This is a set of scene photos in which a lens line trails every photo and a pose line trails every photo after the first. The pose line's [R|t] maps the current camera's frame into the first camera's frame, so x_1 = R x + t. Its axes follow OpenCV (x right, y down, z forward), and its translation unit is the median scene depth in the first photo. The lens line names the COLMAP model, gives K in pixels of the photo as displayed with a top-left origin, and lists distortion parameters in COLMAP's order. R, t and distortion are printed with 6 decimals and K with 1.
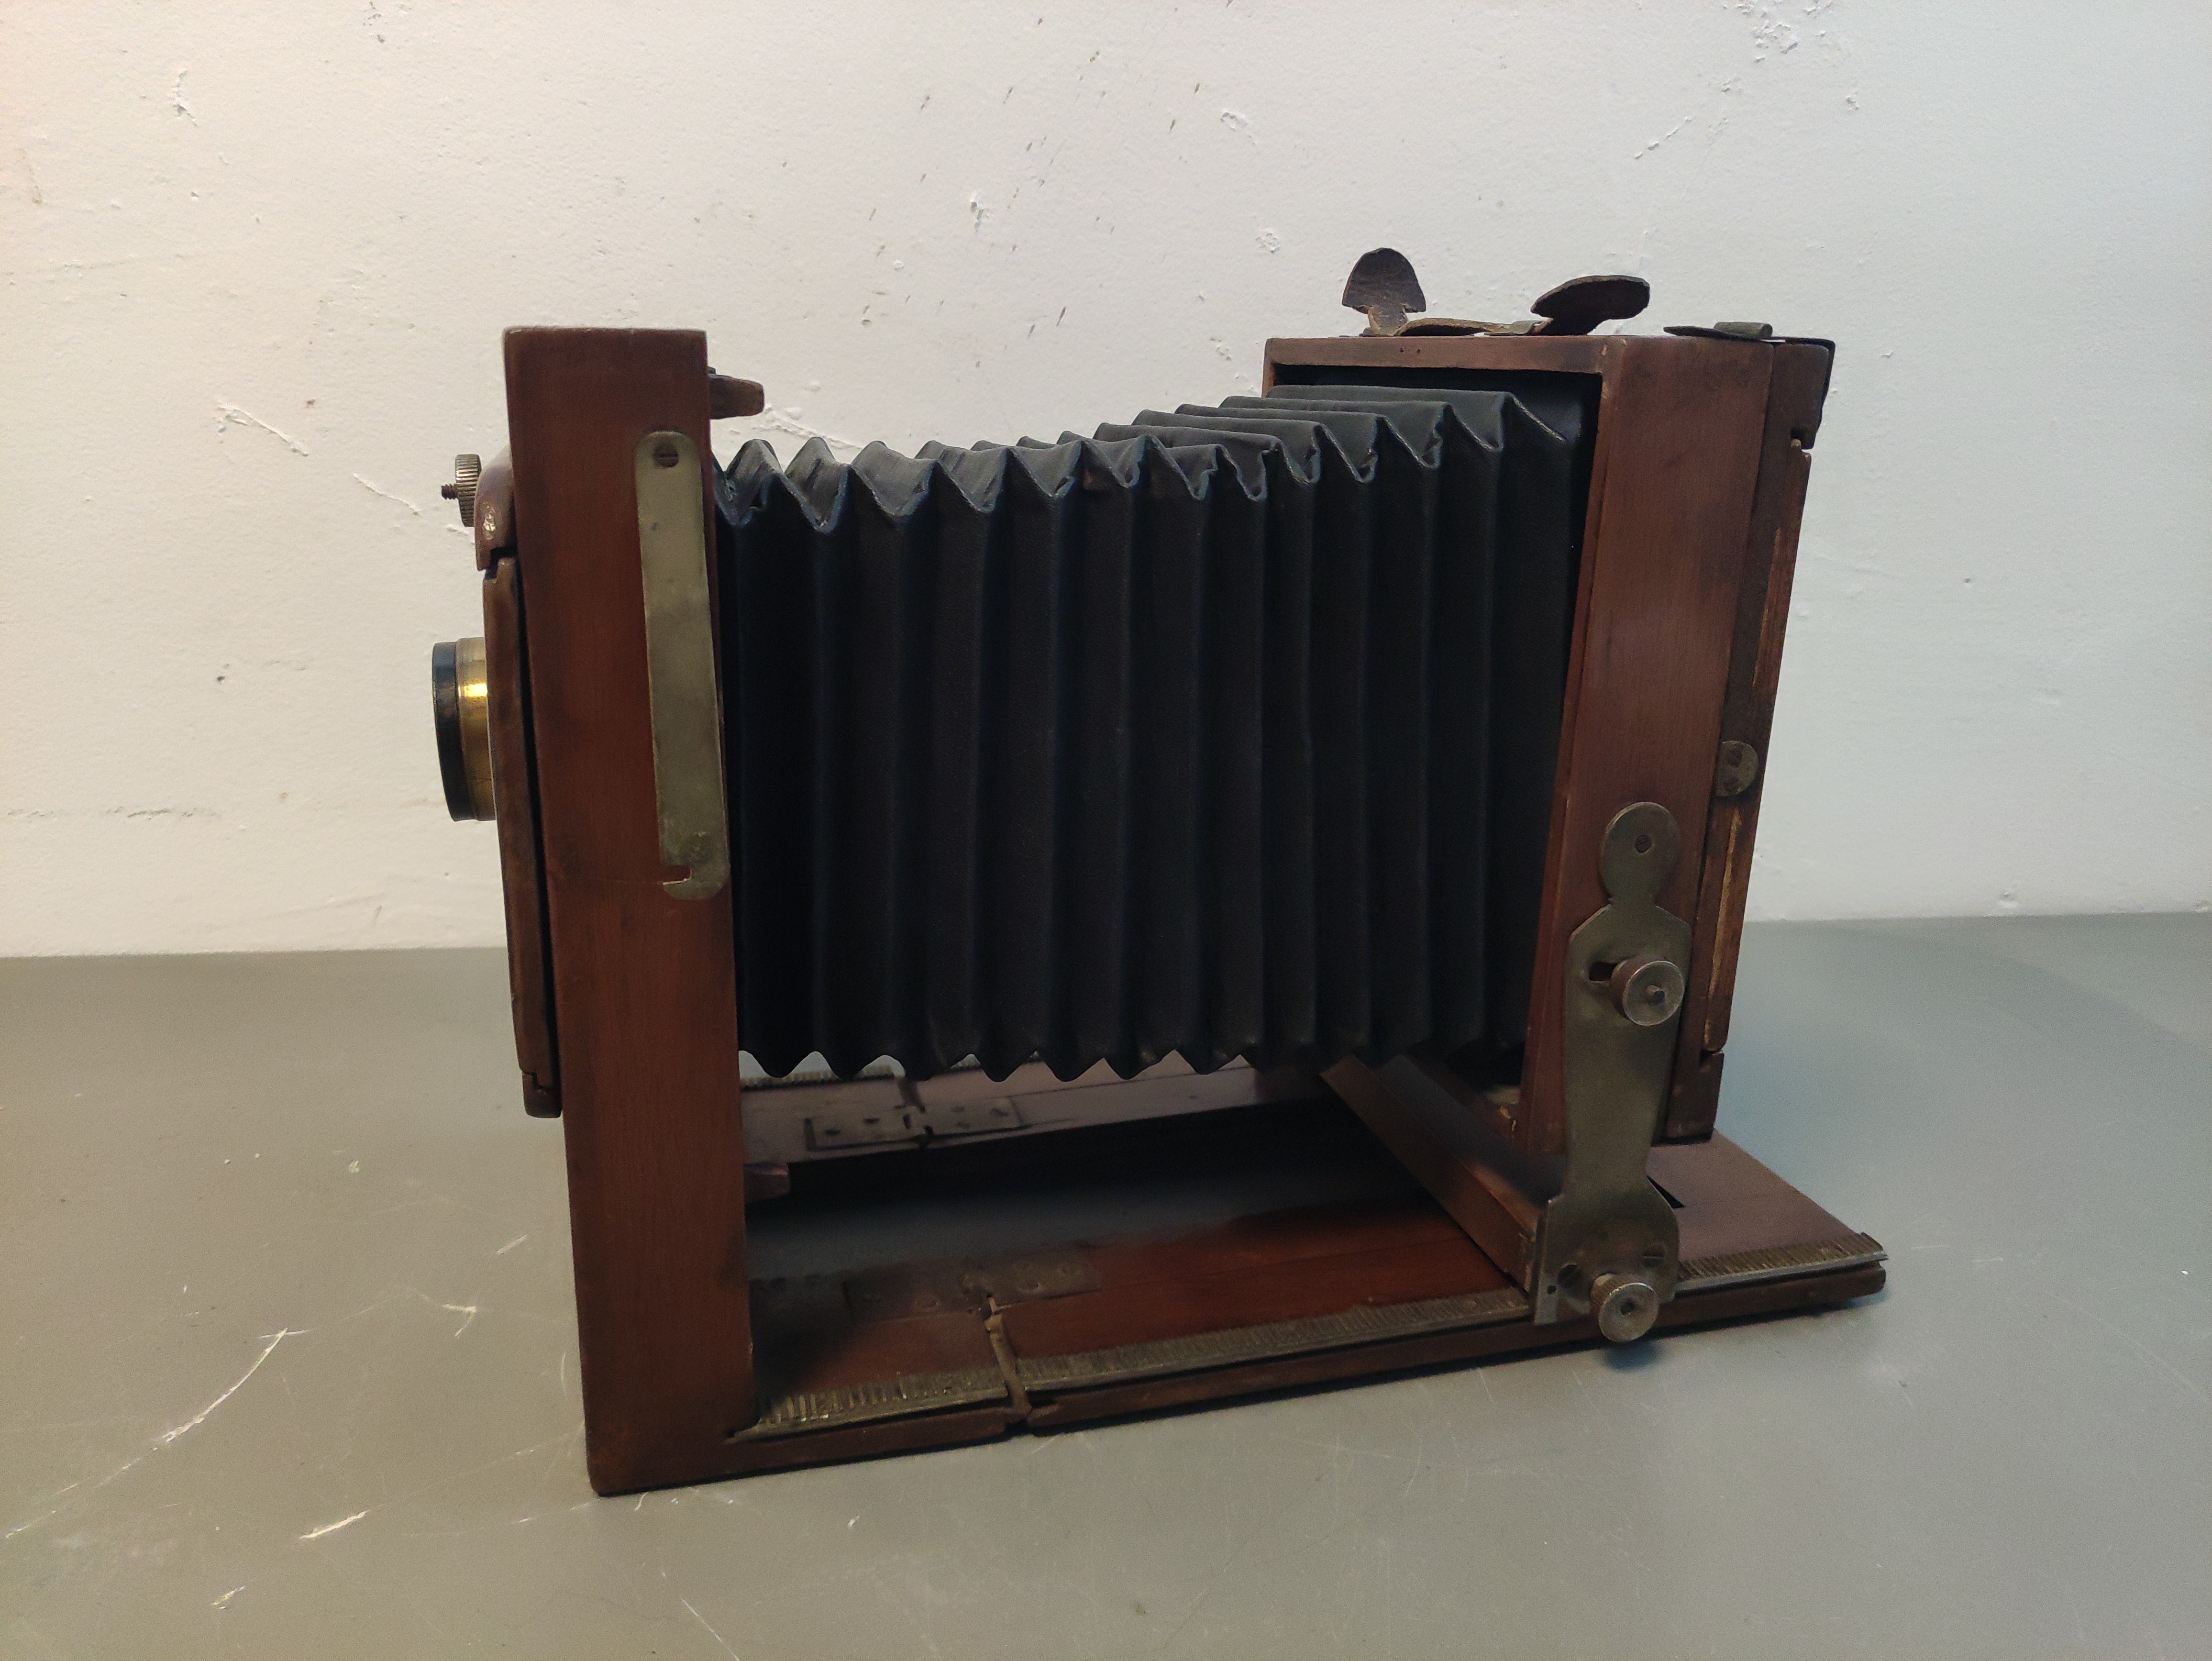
lens RADIAL K [[1705.9, 0, 1105.8], [0, 1705.9, 811.2], [0, 0, 1]] dist [0.010435, -0.010786]
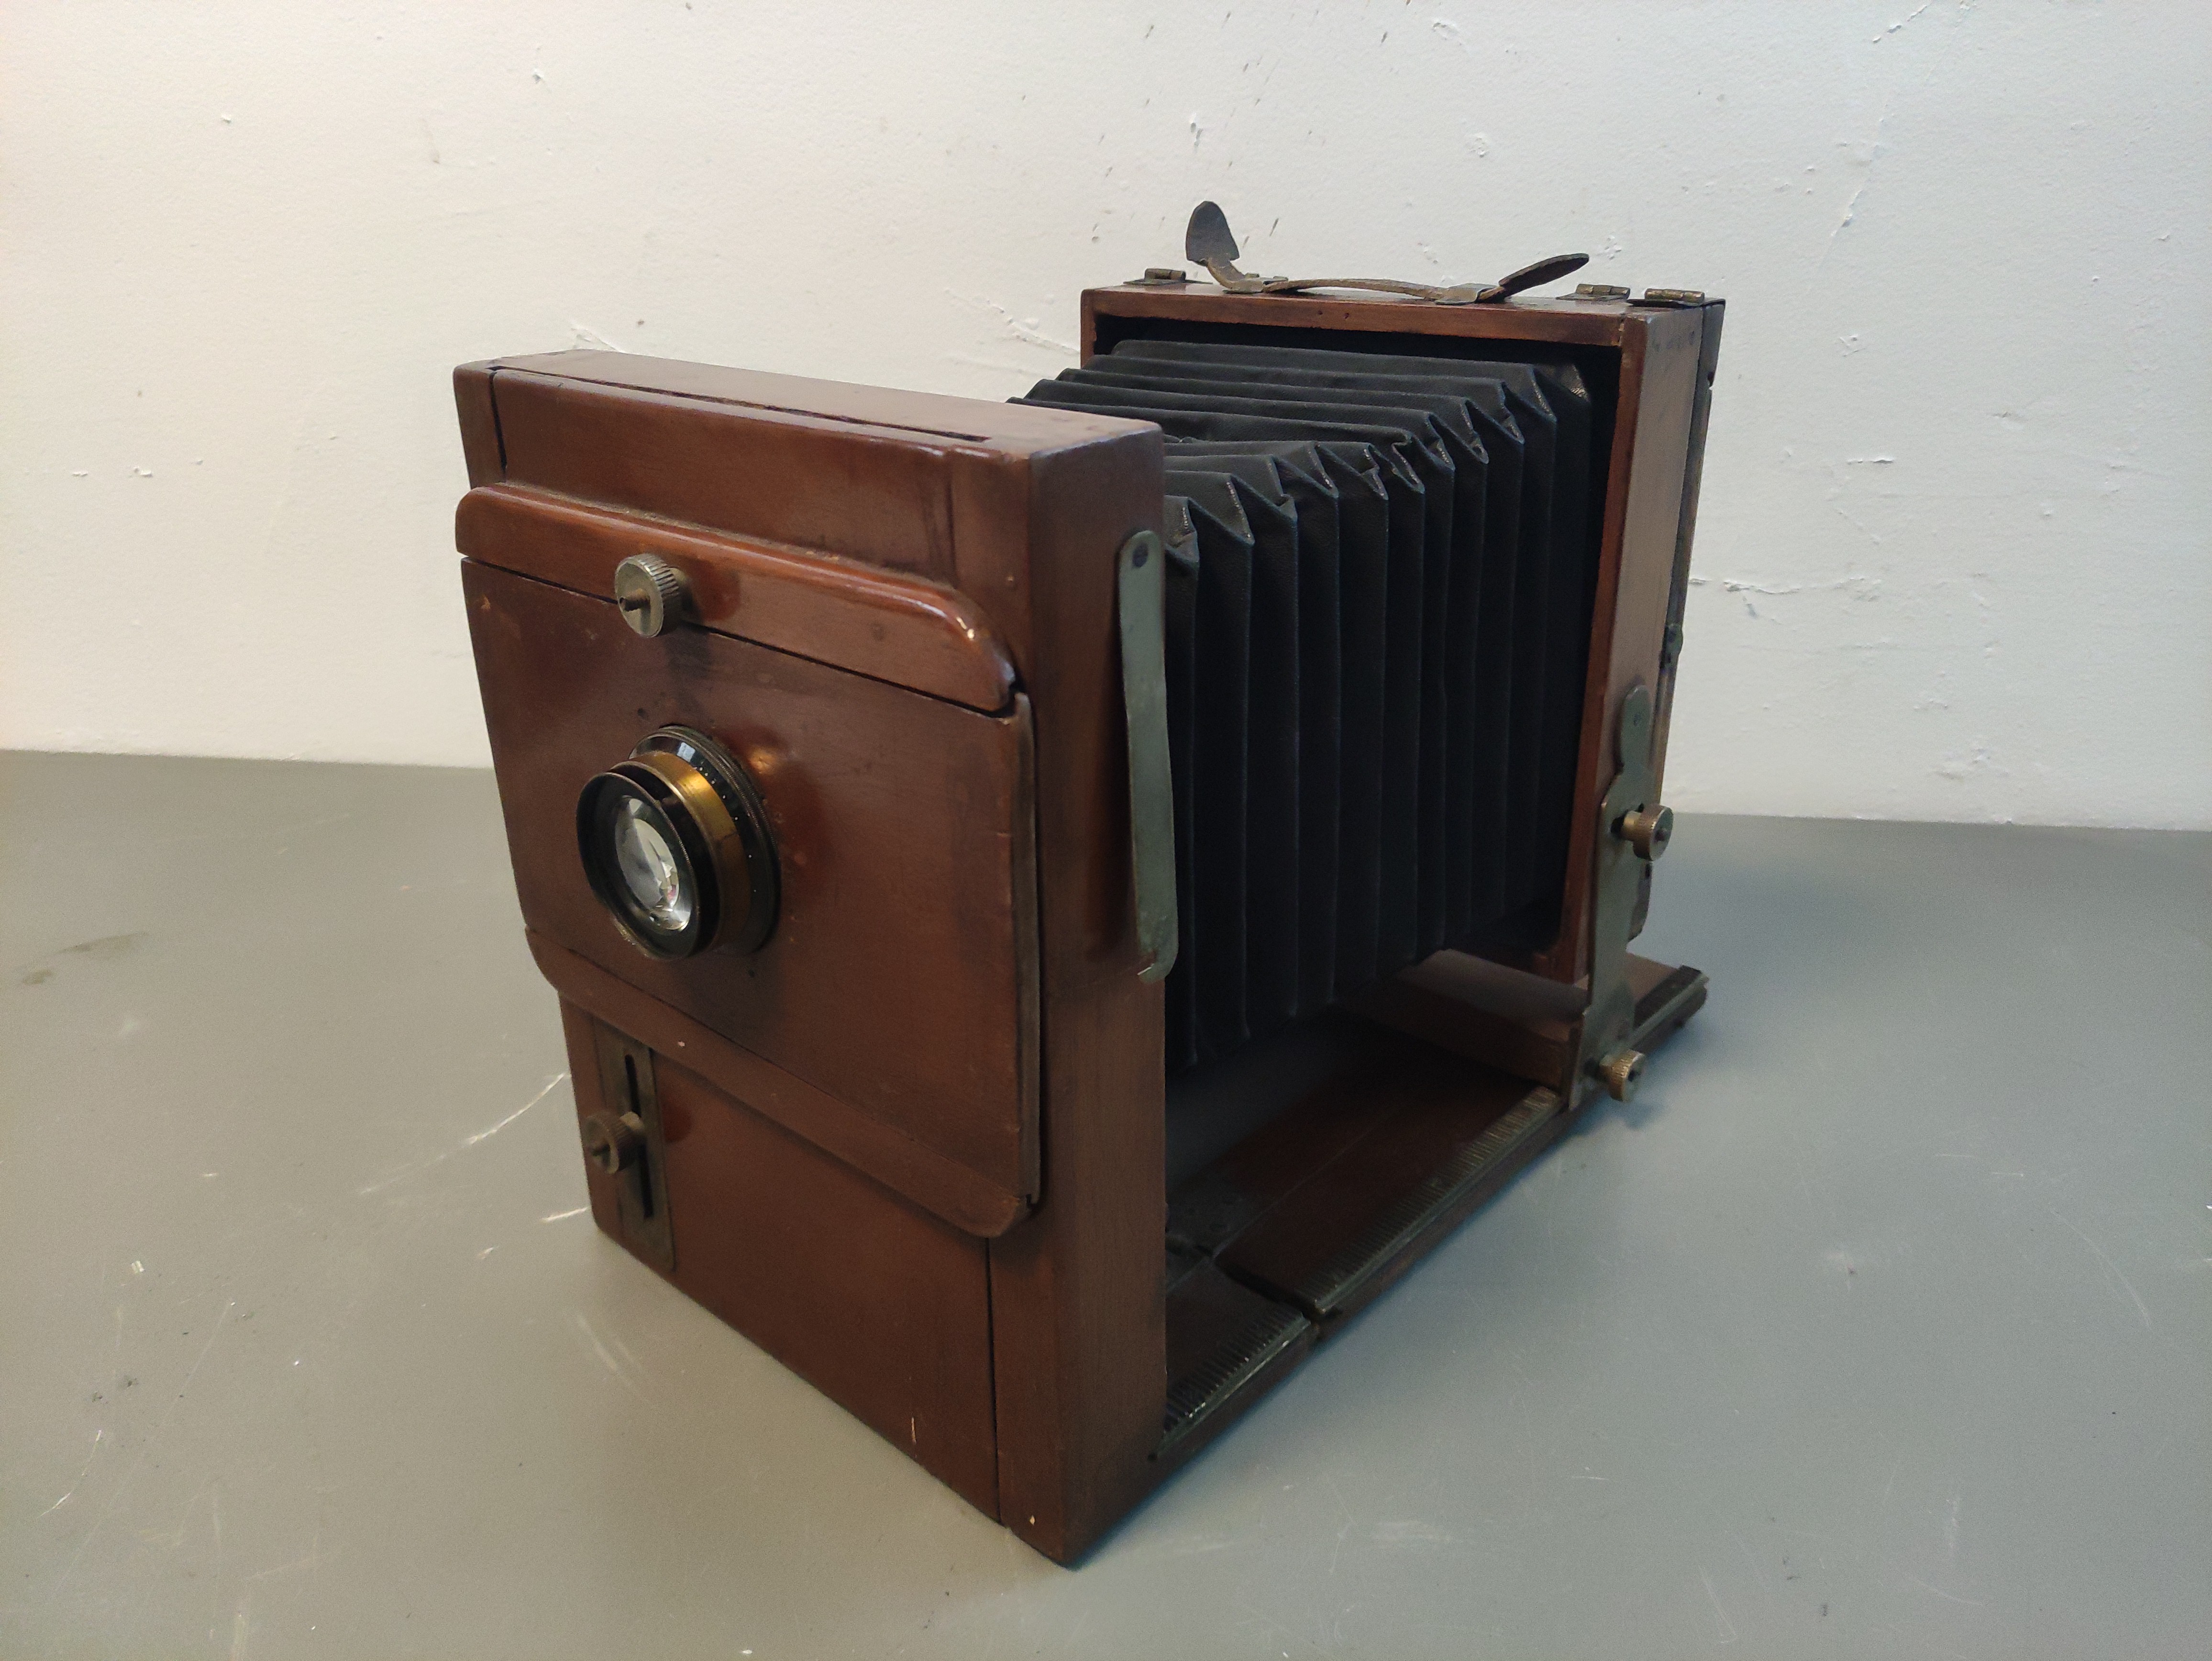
lens RADIAL K [[1705.9, 0, 1082.2], [0, 1705.9, 824.6], [0, 0, 1]] dist [0.010435, -0.010786]
pose [[0.964315, 0.065162, -0.256615, 0.161234], [-0.034295, 0.991817, 0.122976, -0.046287], [0.262528, -0.109787, 0.958658, -0.105457]]
